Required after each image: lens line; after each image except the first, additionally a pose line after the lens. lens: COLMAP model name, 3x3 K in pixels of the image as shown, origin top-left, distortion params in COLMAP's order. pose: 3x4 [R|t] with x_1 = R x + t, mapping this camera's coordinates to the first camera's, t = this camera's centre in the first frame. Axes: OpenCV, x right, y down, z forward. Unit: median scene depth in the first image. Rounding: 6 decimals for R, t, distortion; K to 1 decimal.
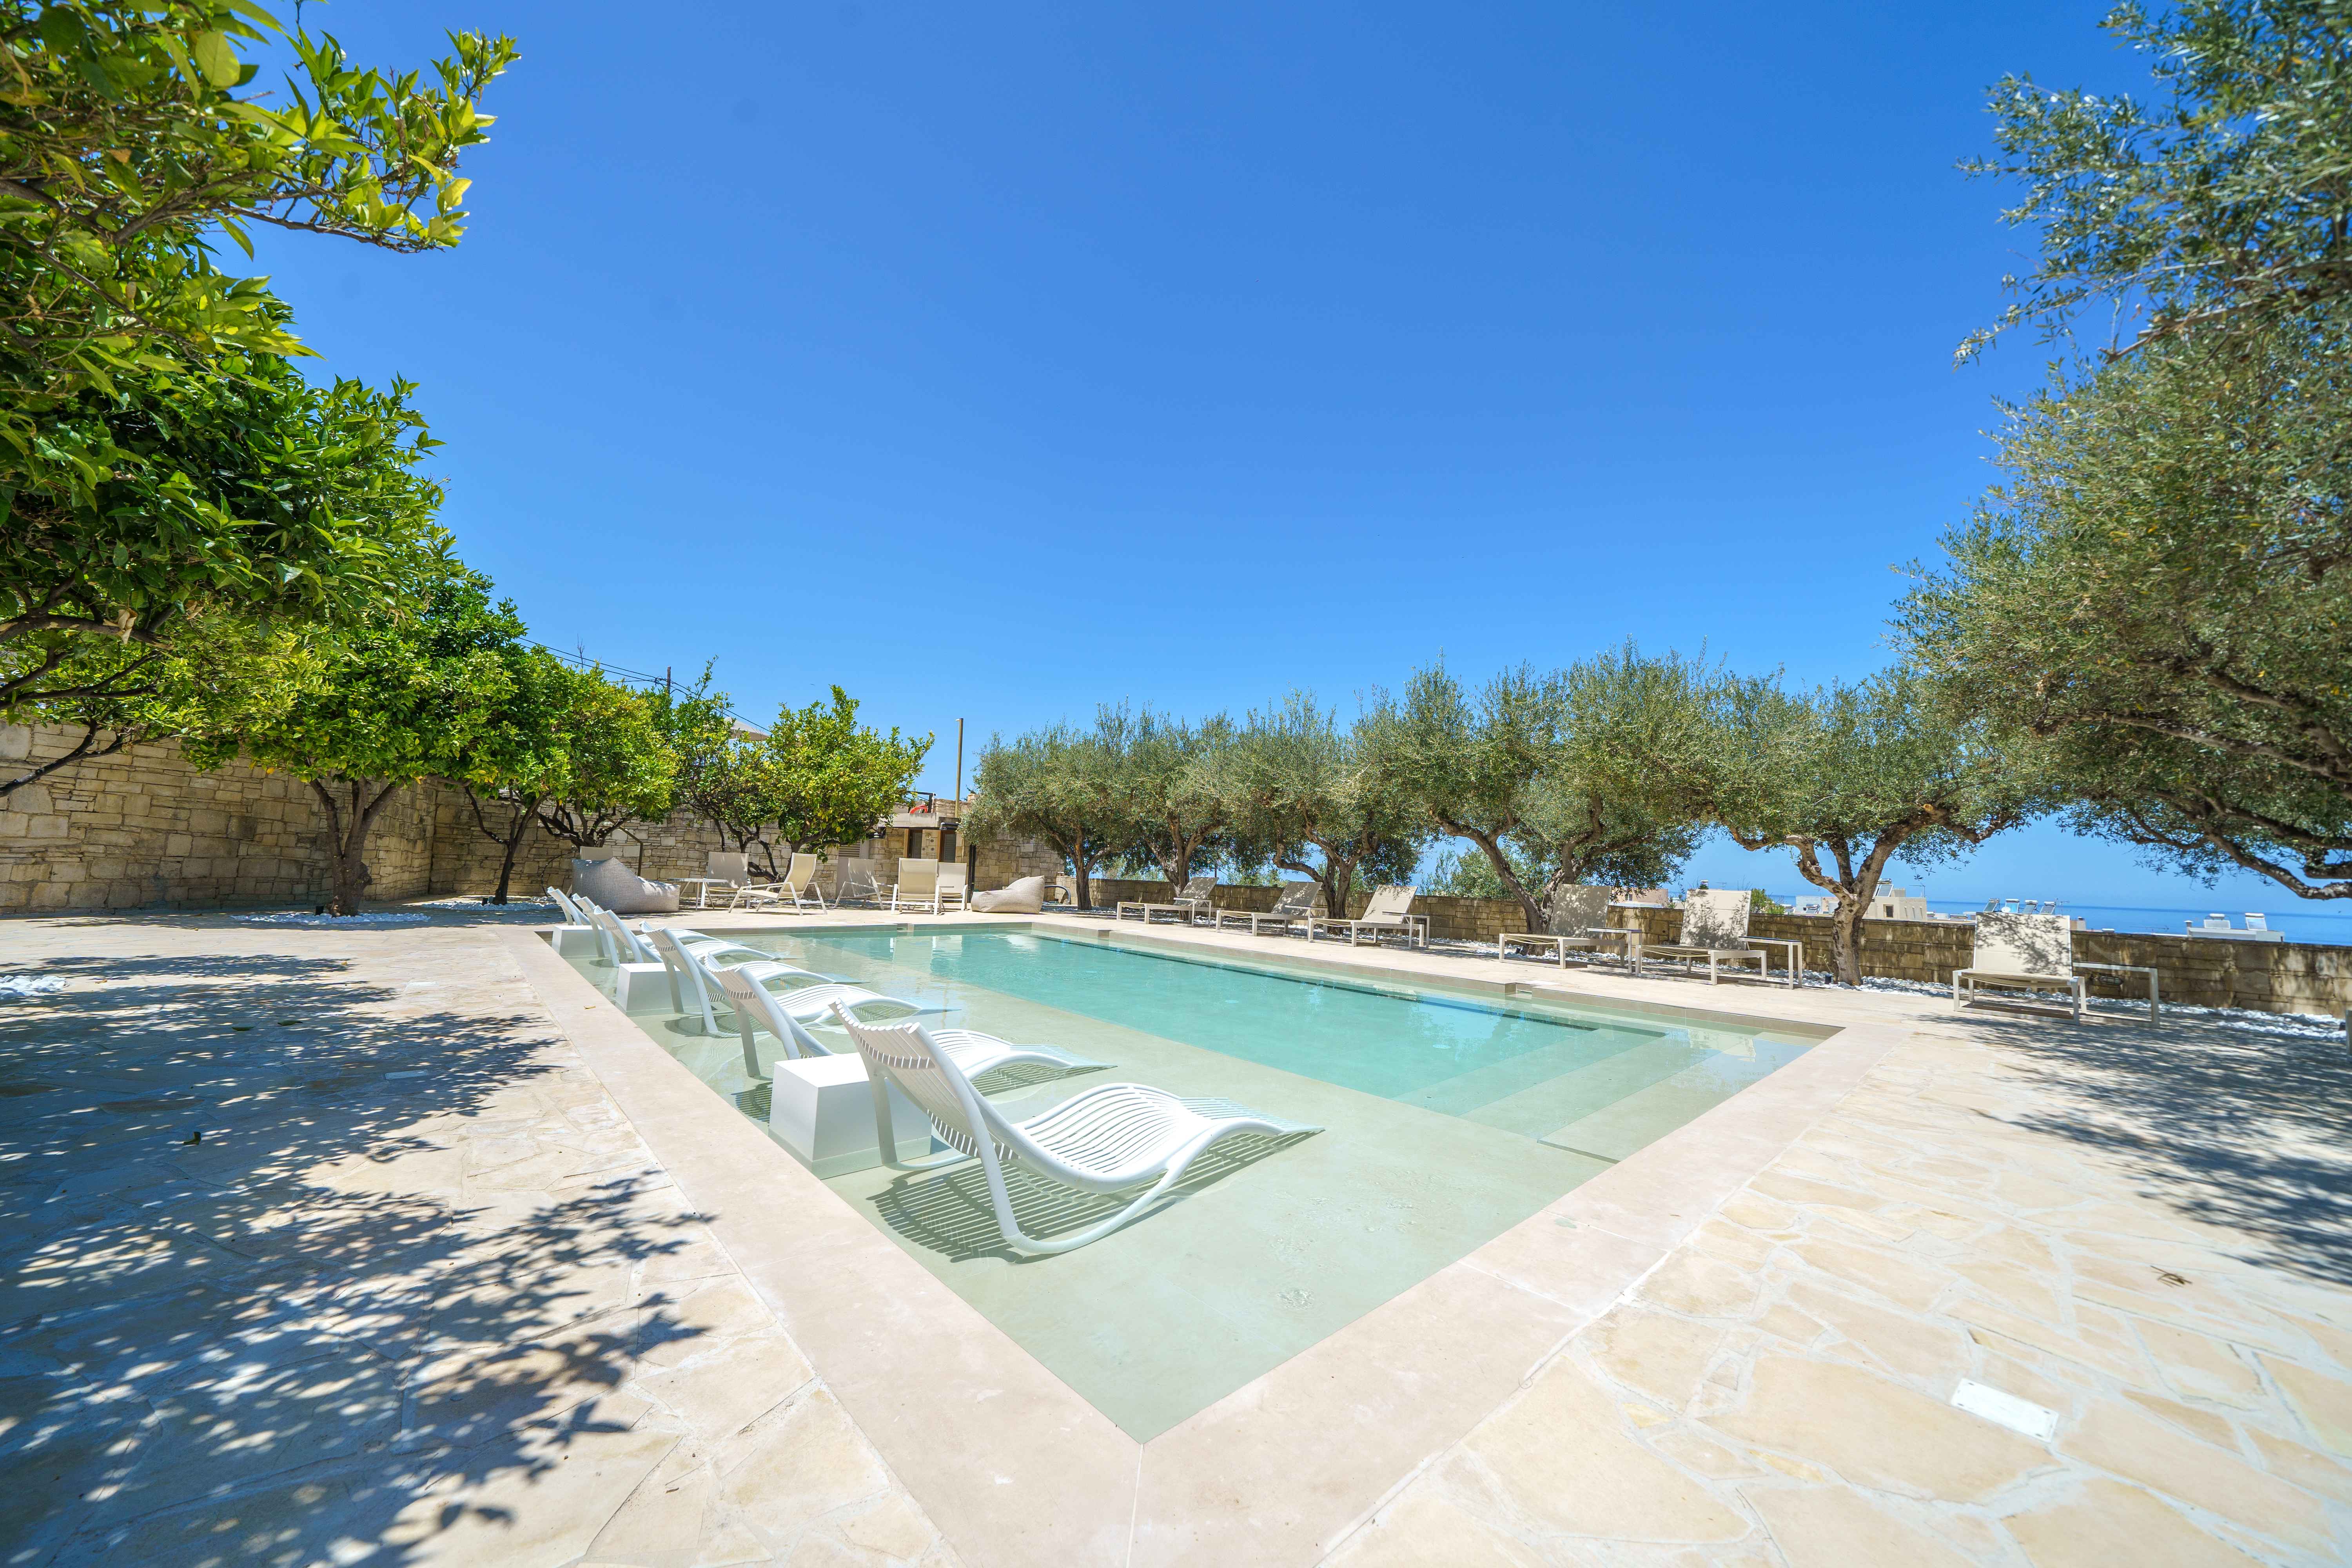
lens RADIAL K [[820.2, 0, 1177.3], [0, 820.2, 783.8], [0, 0, 1]] dist [-0.028557, 0.003761]
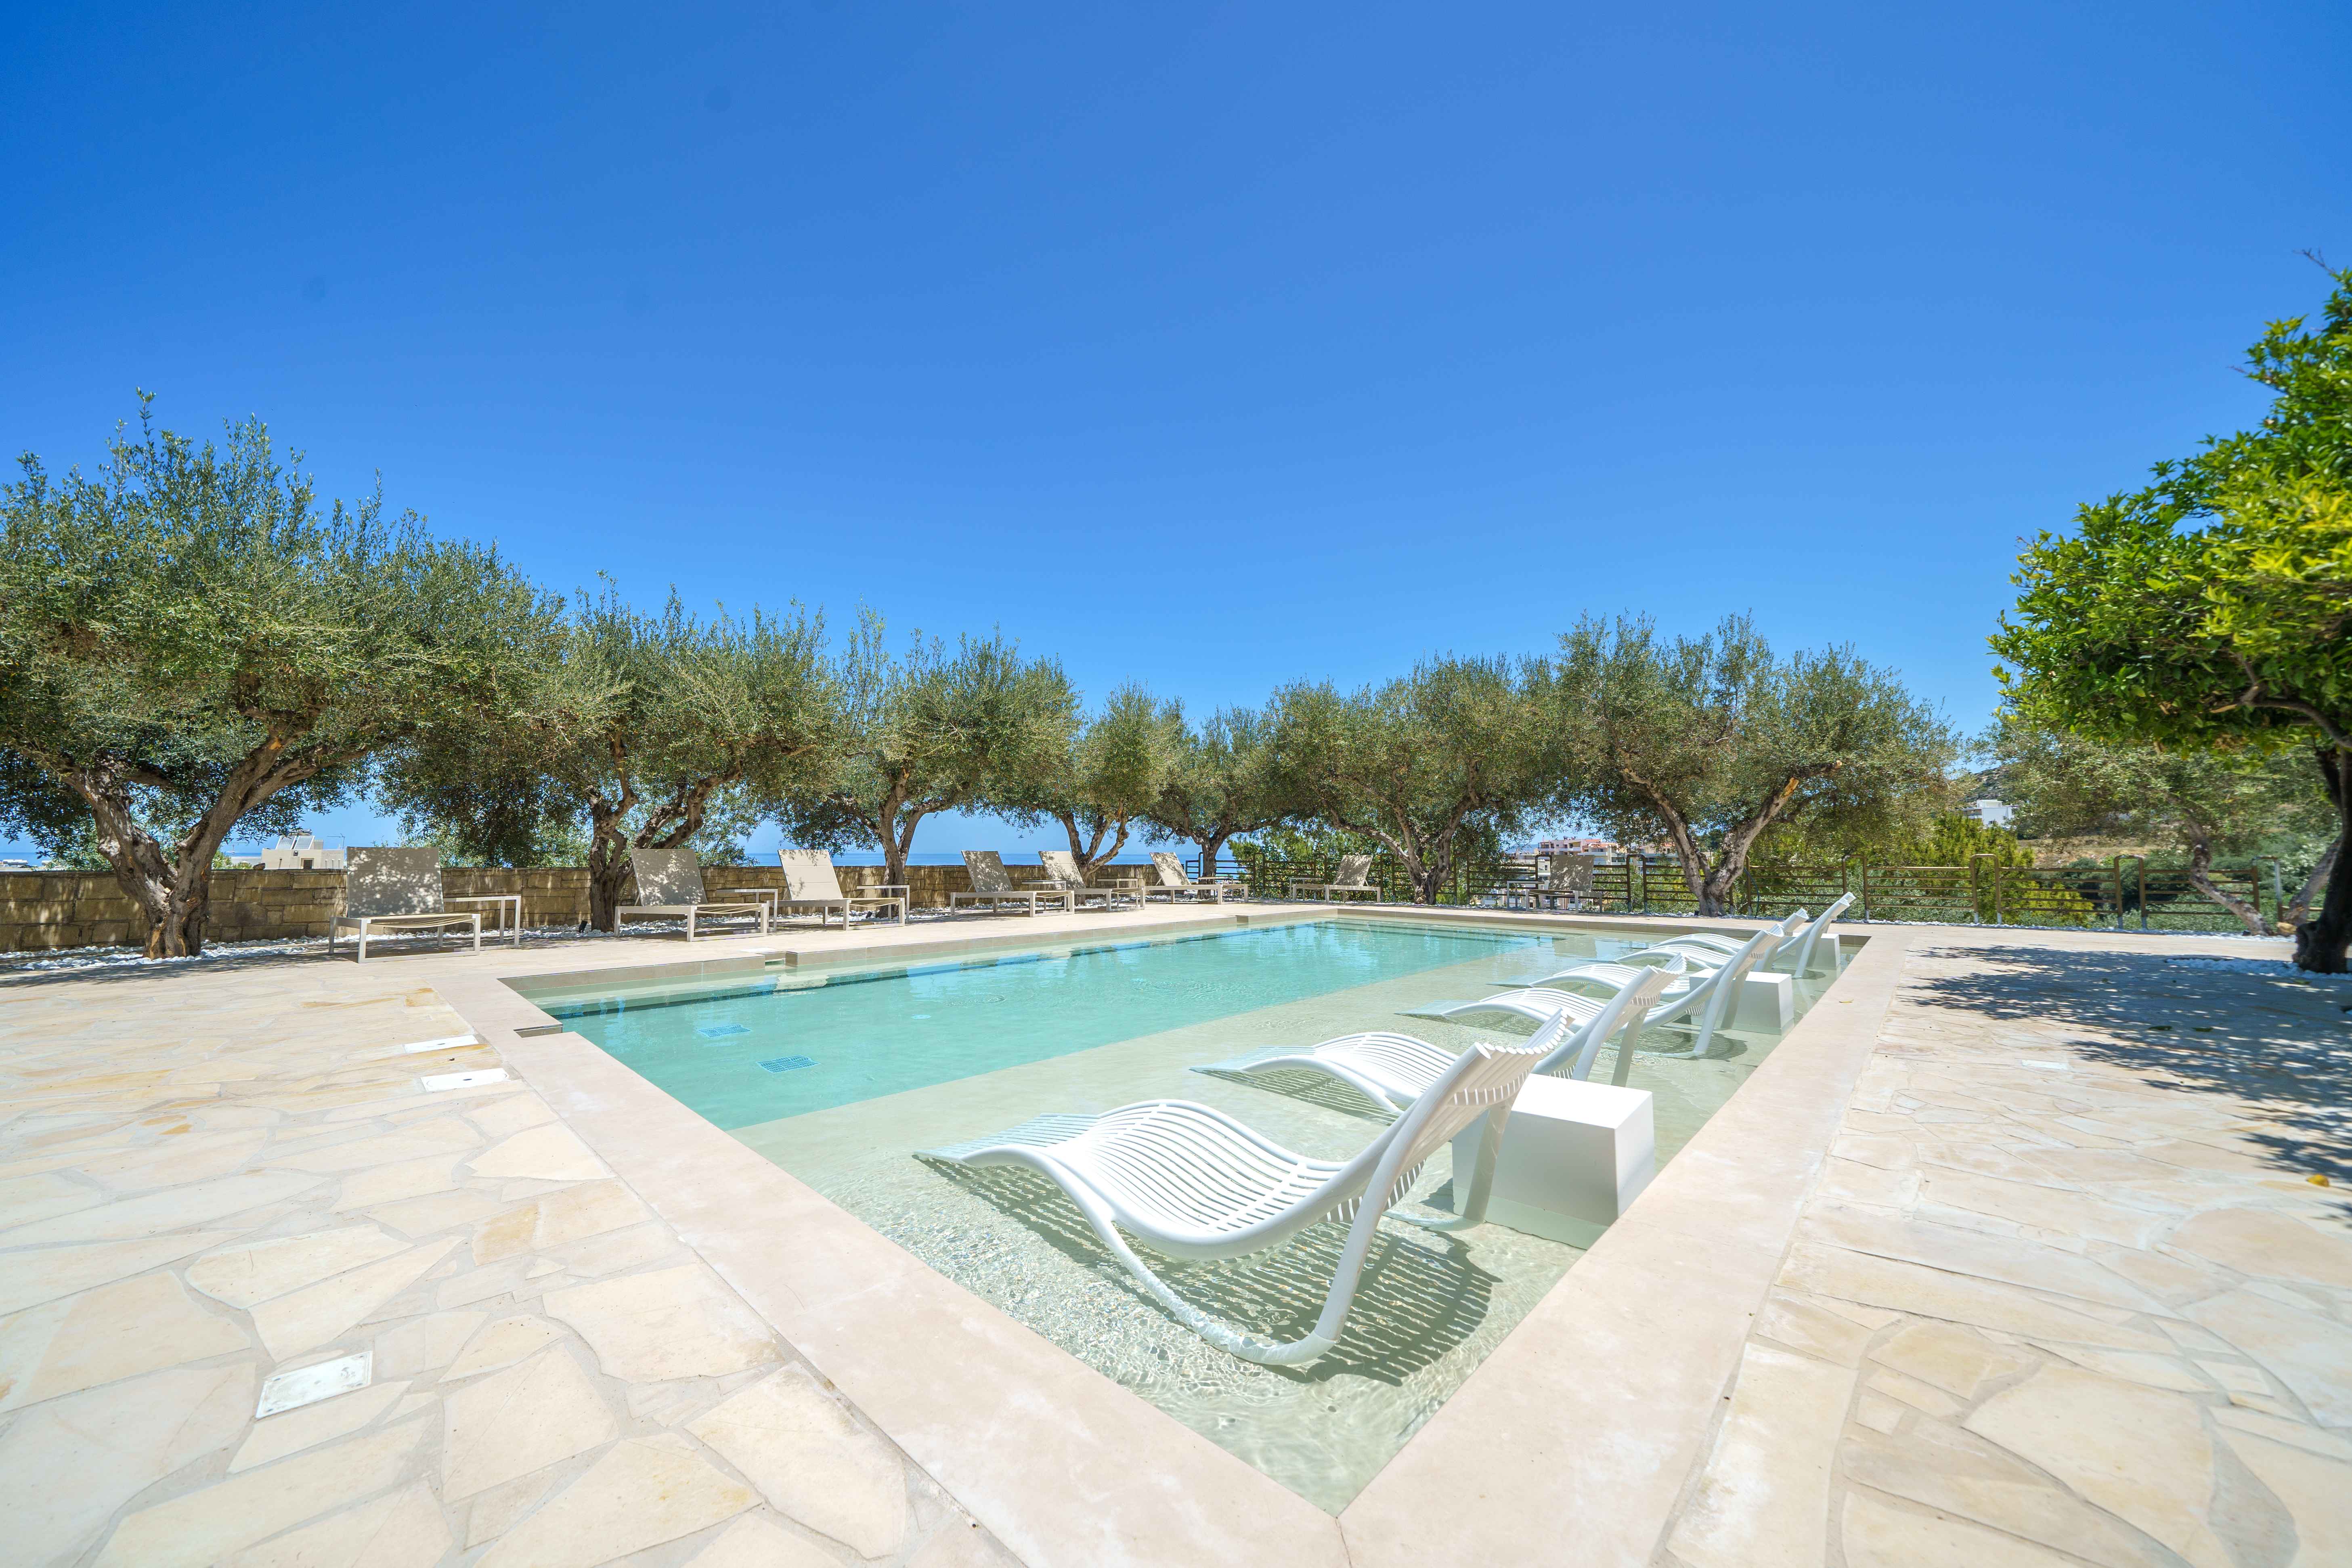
lens RADIAL K [[845.0, 0, 1175.8], [0, 845.0, 784.5], [0, 0, 1]] dist [-0.030771, 0.004181]
pose [[-0.074885, 0.042289, 0.996295, -0.919424], [-0.109028, 0.992763, -0.050334, 0.081401], [-0.991214, -0.112394, -0.069732, 1.039540]]
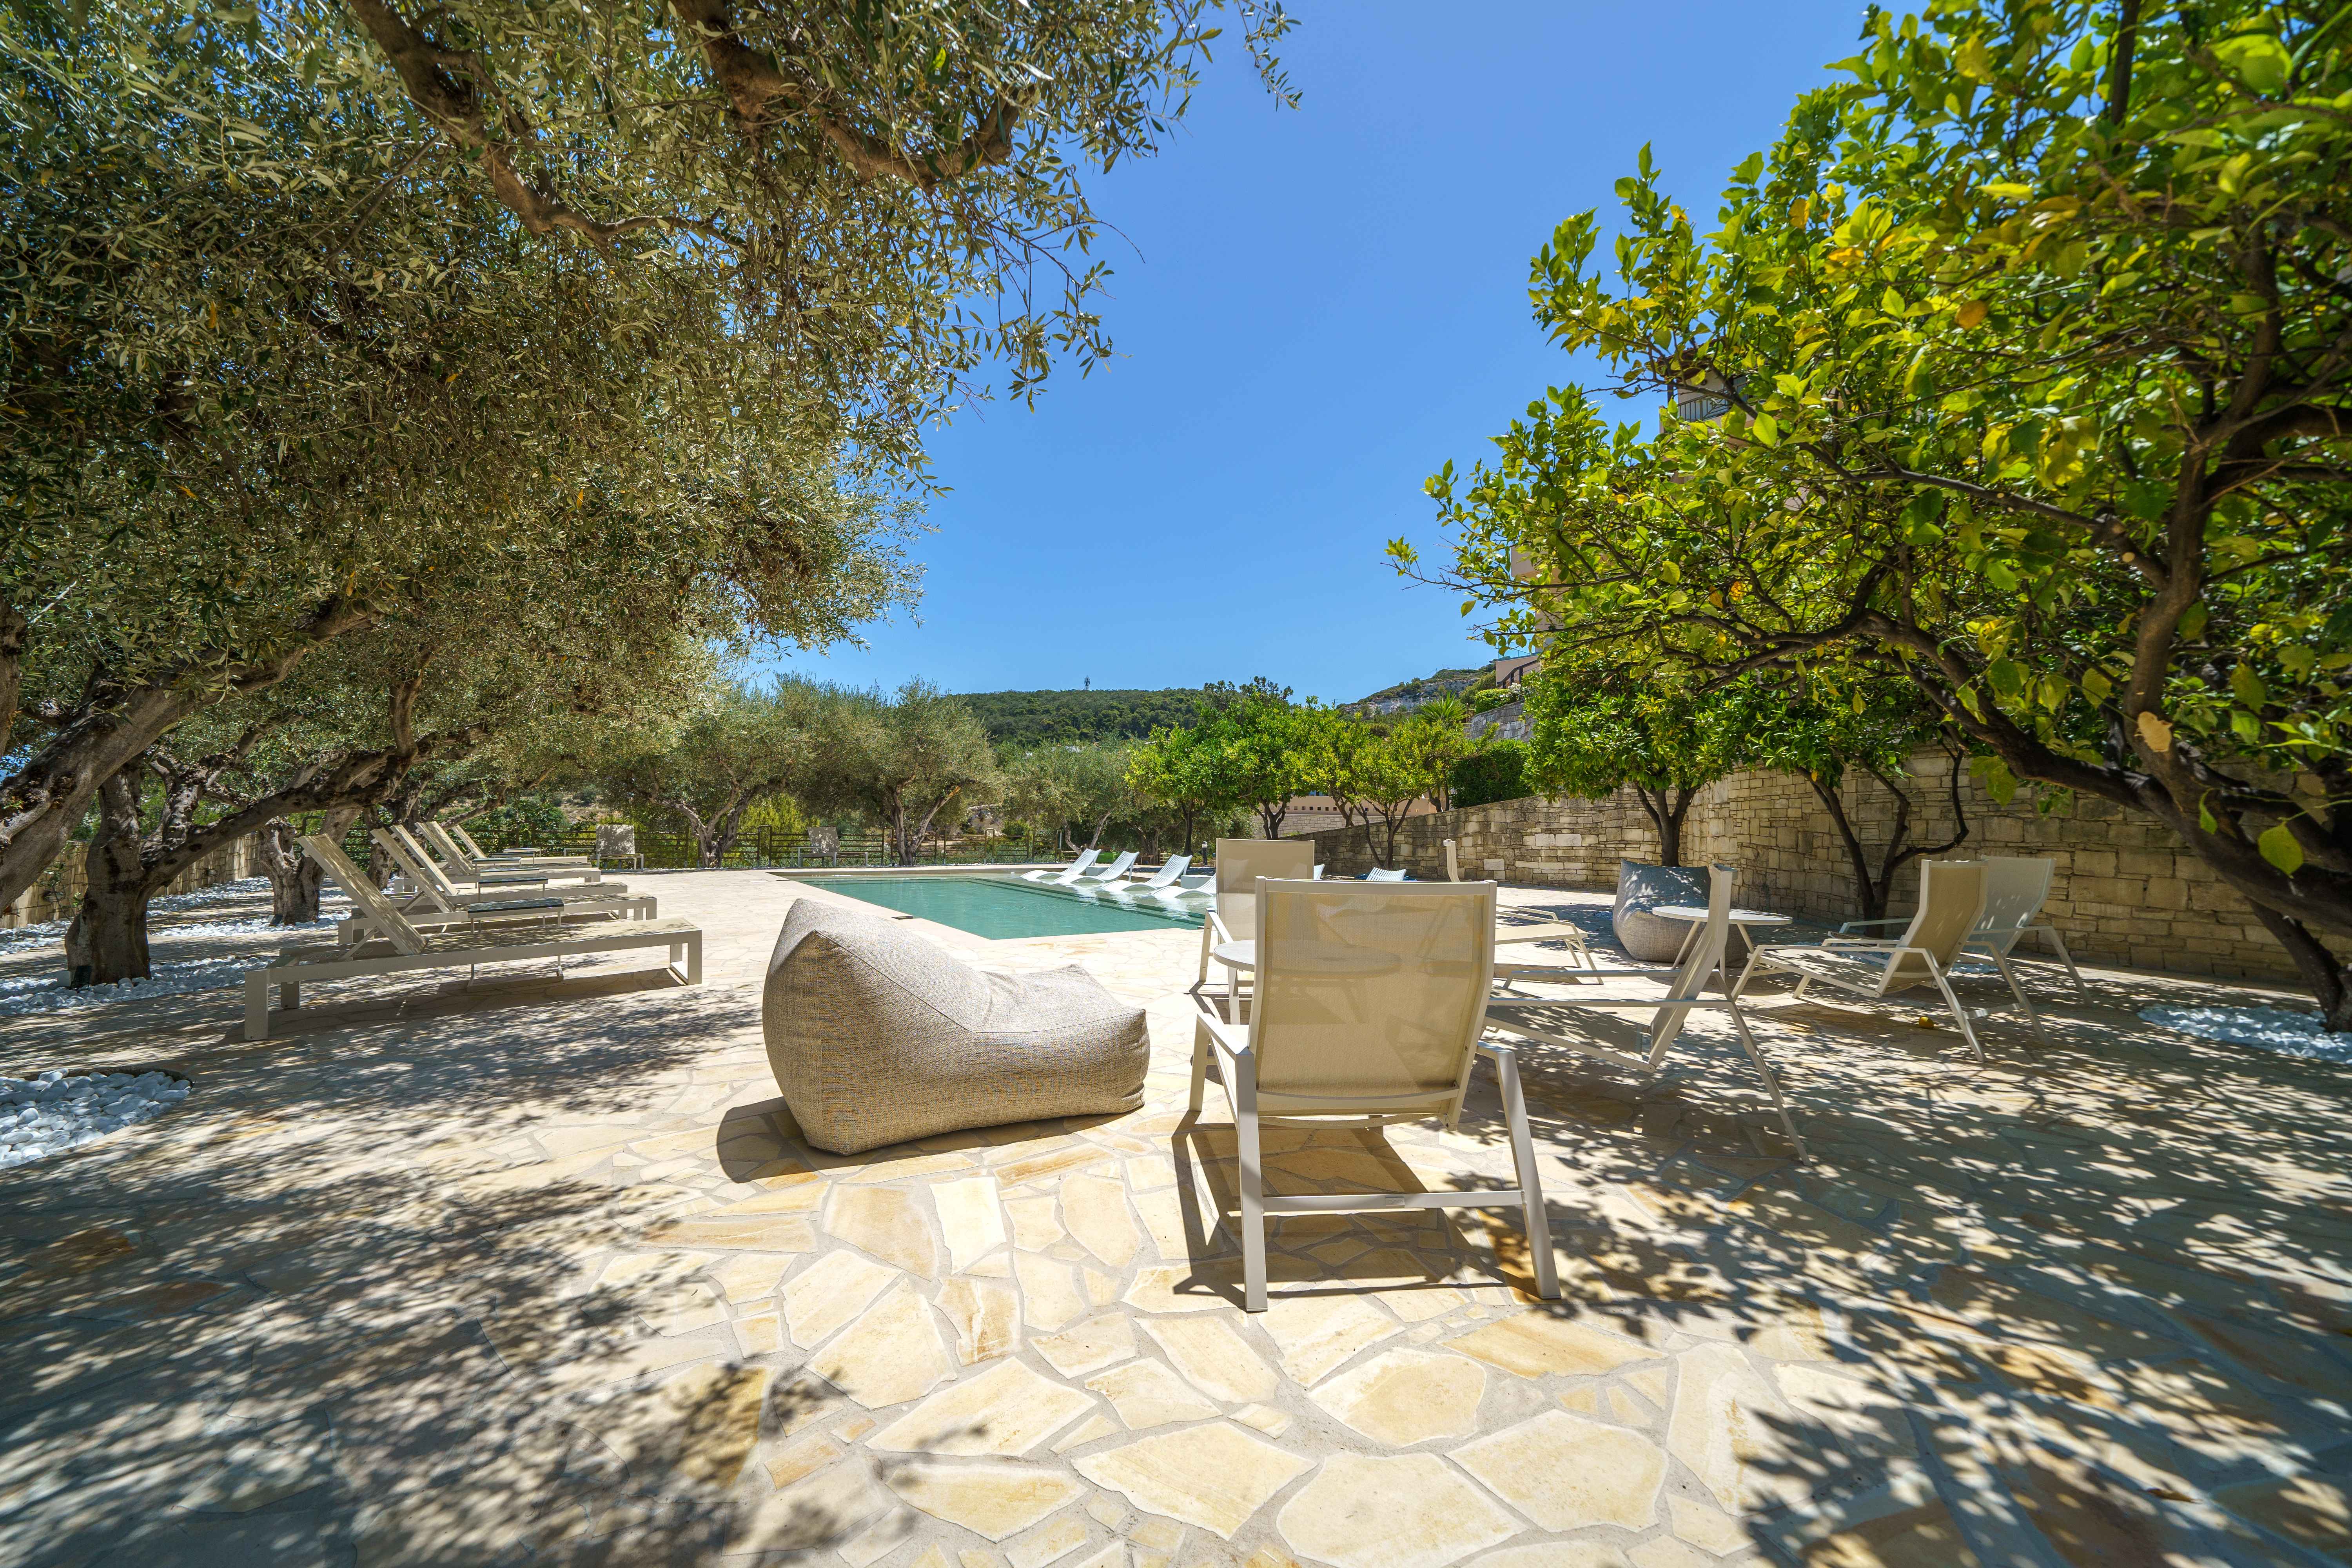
lens RADIAL K [[819.1, 0, 1173.9], [0, 819.1, 783.2], [0, 0, 1]] dist [-0.026890, 0.002887]
pose [[-0.992675, -0.051225, 0.109418, -0.517497], [-0.067555, 0.986193, -0.151191, 0.205918], [-0.100163, -0.157475, -0.982430, 2.266376]]
